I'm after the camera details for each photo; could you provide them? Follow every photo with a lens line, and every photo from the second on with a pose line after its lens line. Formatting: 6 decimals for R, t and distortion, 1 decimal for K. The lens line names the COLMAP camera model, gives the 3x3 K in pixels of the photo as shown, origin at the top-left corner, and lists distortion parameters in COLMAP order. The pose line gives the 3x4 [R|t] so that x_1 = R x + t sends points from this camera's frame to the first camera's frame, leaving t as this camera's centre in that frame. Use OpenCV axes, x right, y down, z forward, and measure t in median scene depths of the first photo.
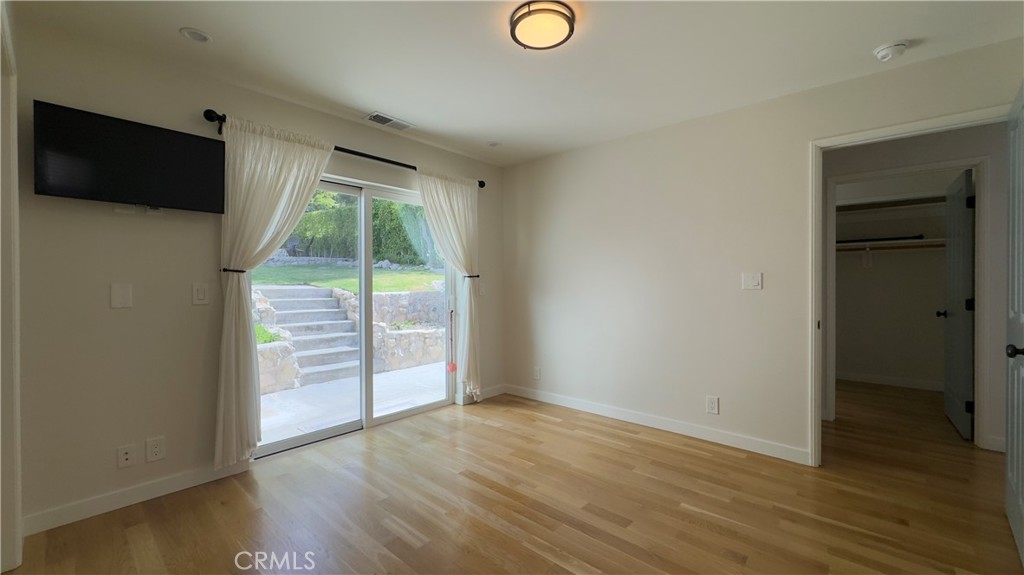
lens RADIAL K [[409.8, 0, 514.7], [0, 409.8, 282.7], [0, 0, 1]] dist [-0.002402, 0.000174]
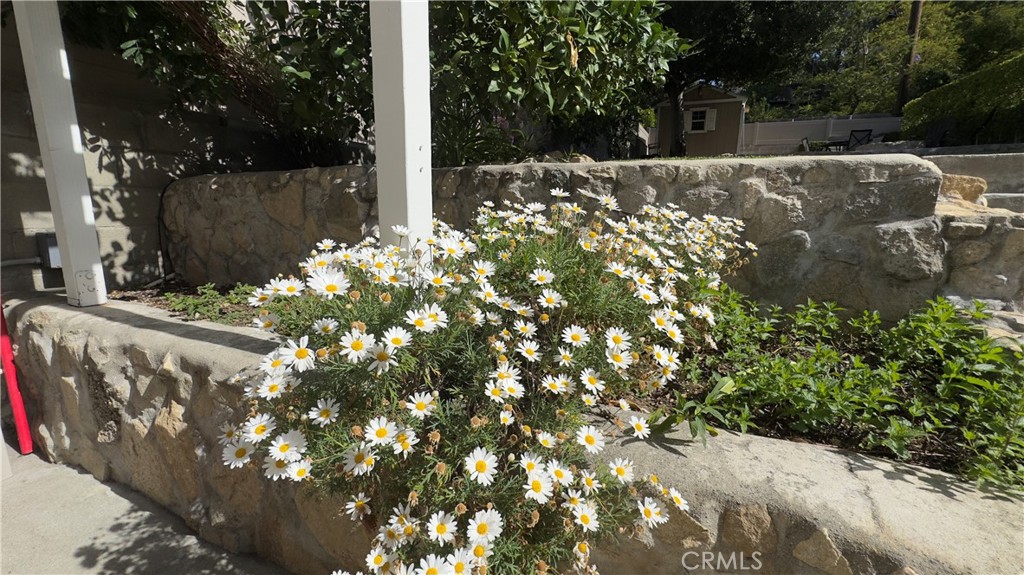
lens RADIAL K [[409.8, 0, 514.4], [0, 409.8, 282.8], [0, 0, 1]] dist [-0.002402, 0.000174]
pose [[0.323263, 0.173318, -0.930302, -0.854481], [-0.016643, 0.983974, 0.177534, 0.105871], [0.946163, -0.041907, 0.320967, 1.245979]]
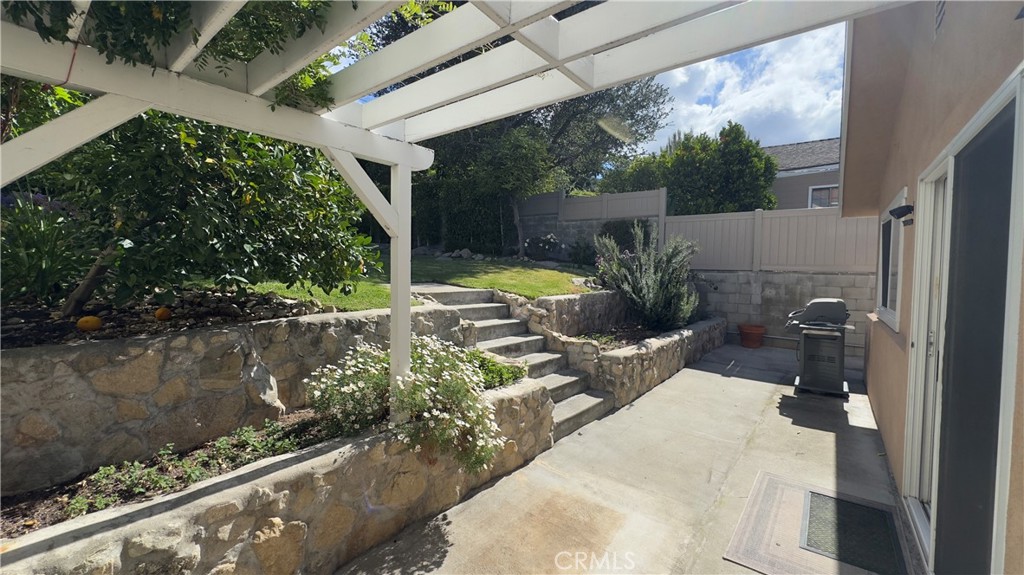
lens RADIAL K [[409.8, 0, 511.5], [0, 409.8, 284.4], [0, 0, 1]] dist [-0.002402, 0.000174]
pose [[0.998268, 0.014803, 0.056940, -0.992022], [-0.017007, 0.999117, 0.038416, -0.057823], [-0.056321, -0.039318, 0.997638, 0.515013]]
